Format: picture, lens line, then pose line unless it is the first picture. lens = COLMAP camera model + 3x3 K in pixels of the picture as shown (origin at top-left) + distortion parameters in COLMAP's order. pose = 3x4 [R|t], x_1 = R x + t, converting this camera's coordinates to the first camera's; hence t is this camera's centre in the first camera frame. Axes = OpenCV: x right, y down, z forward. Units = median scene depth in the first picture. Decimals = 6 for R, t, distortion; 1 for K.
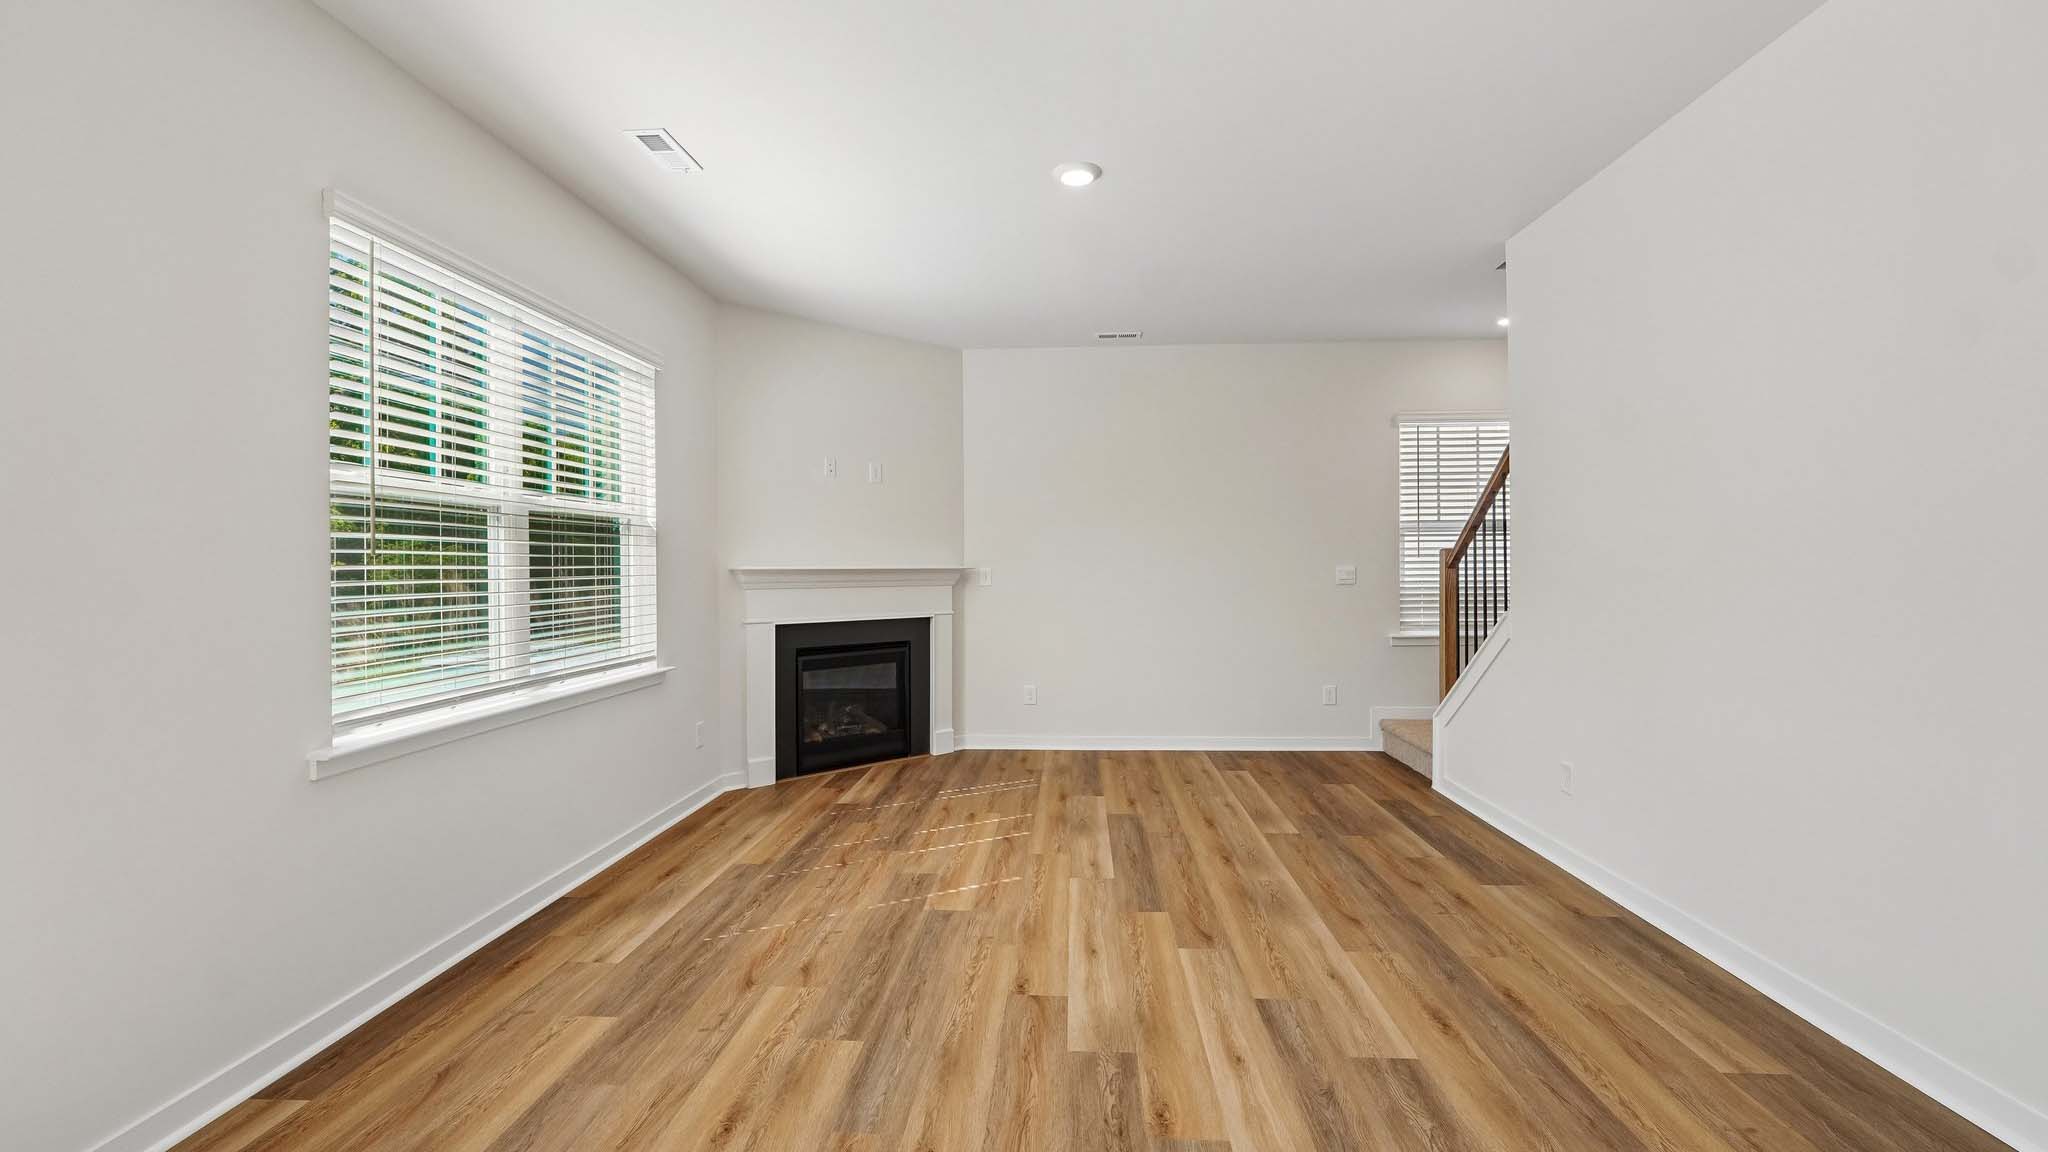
lens RADIAL K [[863.3, 0, 1023.7], [0, 863.3, 567.6], [0, 0, 1]] dist [-0.005197, -0.000062]
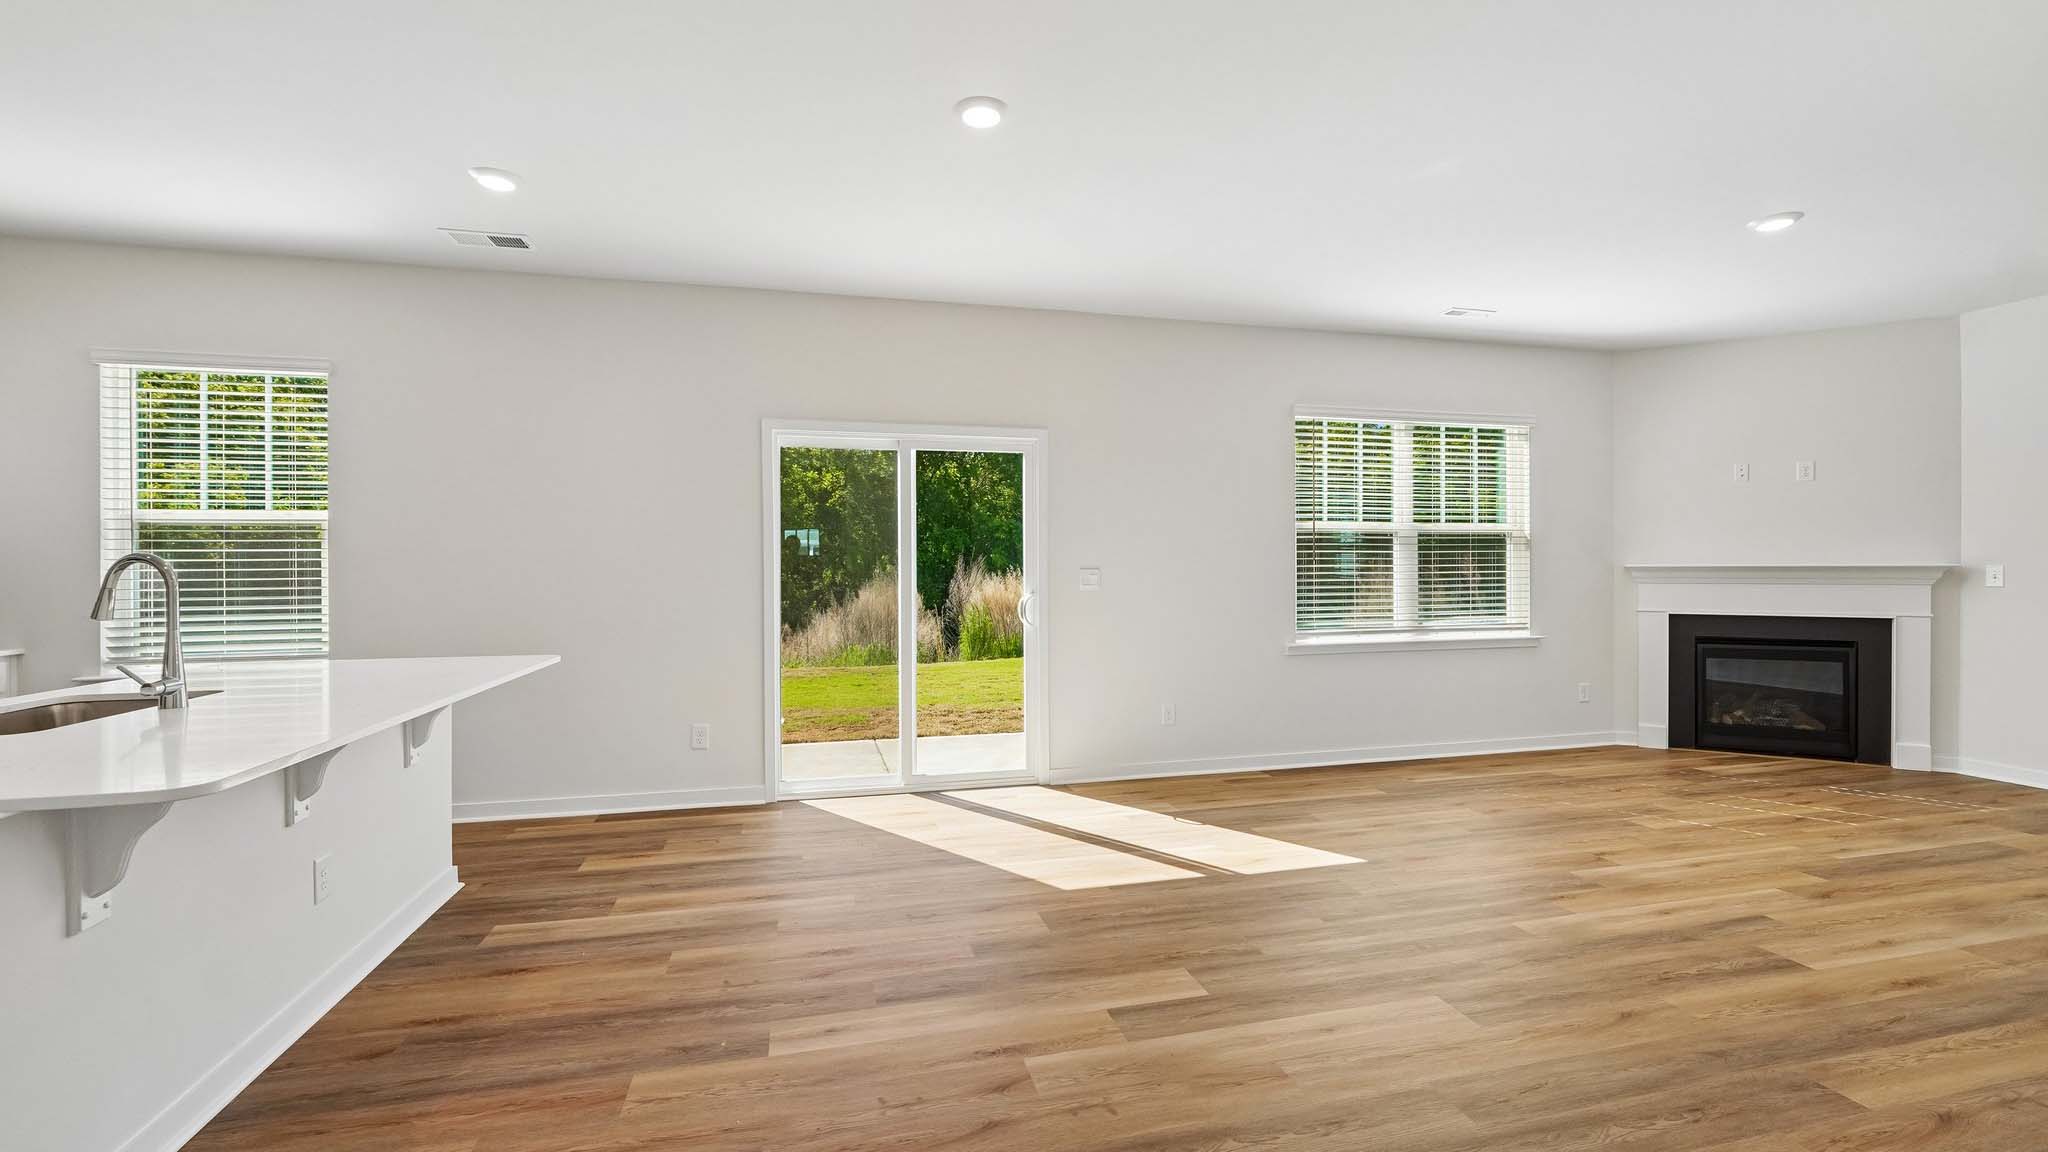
lens RADIAL K [[858.6, 0, 1019.2], [0, 858.6, 574.1], [0, 0, 1]] dist [-0.014647, 0.005457]
pose [[0.301710, 0.010611, -0.953341, 0.787055], [0.002554, 0.999925, 0.011938, -0.006097], [0.953396, -0.006037, 0.301661, -0.276347]]
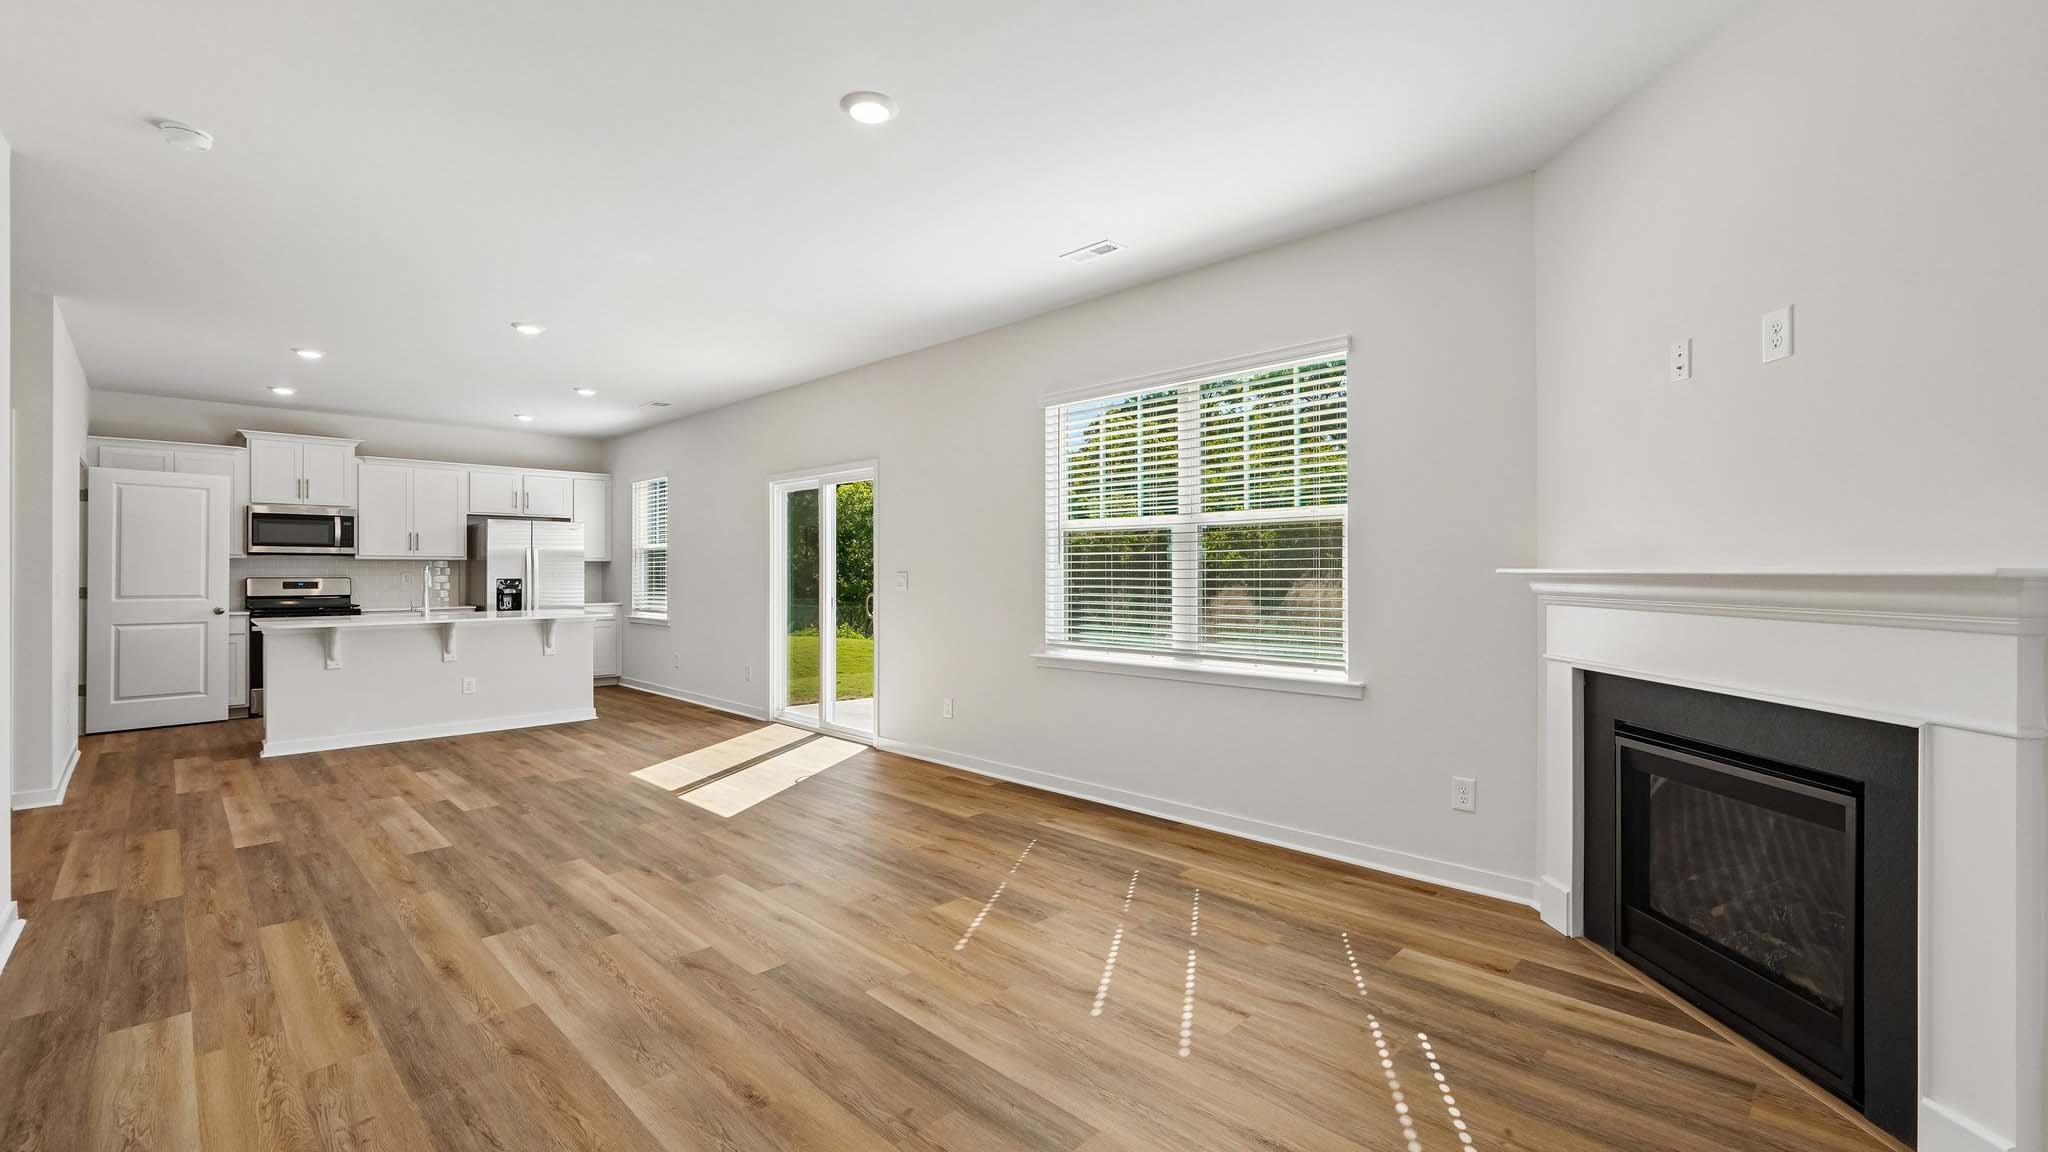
lens RADIAL K [[858.6, 0, 1019.2], [0, 858.6, 574.1], [0, 0, 1]] dist [-0.014647, 0.005457]
pose [[-0.661692, 0.007668, -0.749736, 0.559560], [0.005057, 0.999971, 0.005764, -0.003000], [0.749759, 0.000023, -0.661712, 1.567740]]
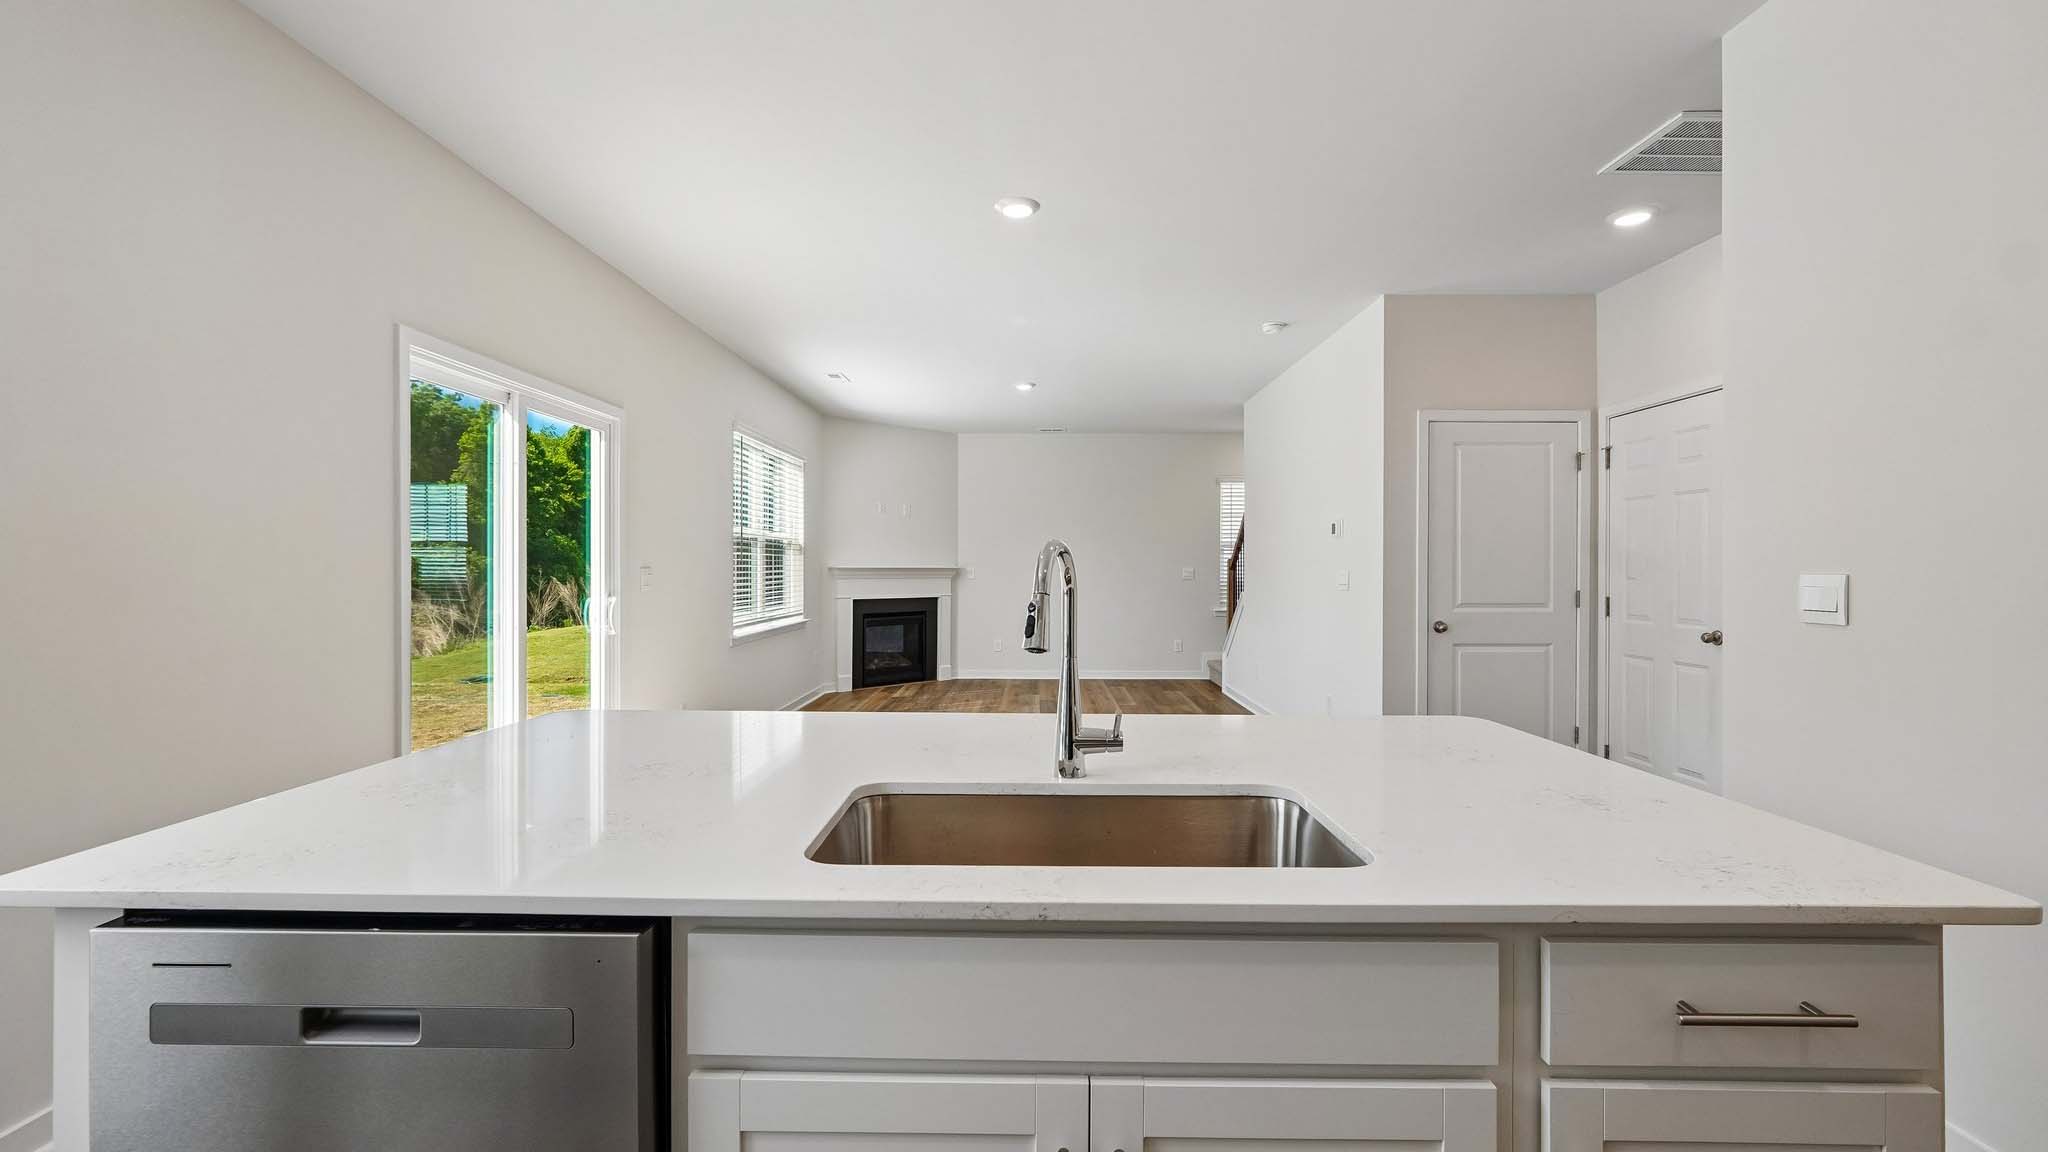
lens RADIAL K [[863.3, 0, 1023.7], [0, 863.3, 567.6], [0, 0, 1]] dist [-0.005197, -0.000062]
pose [[0.998970, 0.007703, 0.044718, -0.030119], [-0.007678, 0.999970, -0.000716, 0.000450], [-0.044723, 0.000372, 0.998999, -1.080508]]
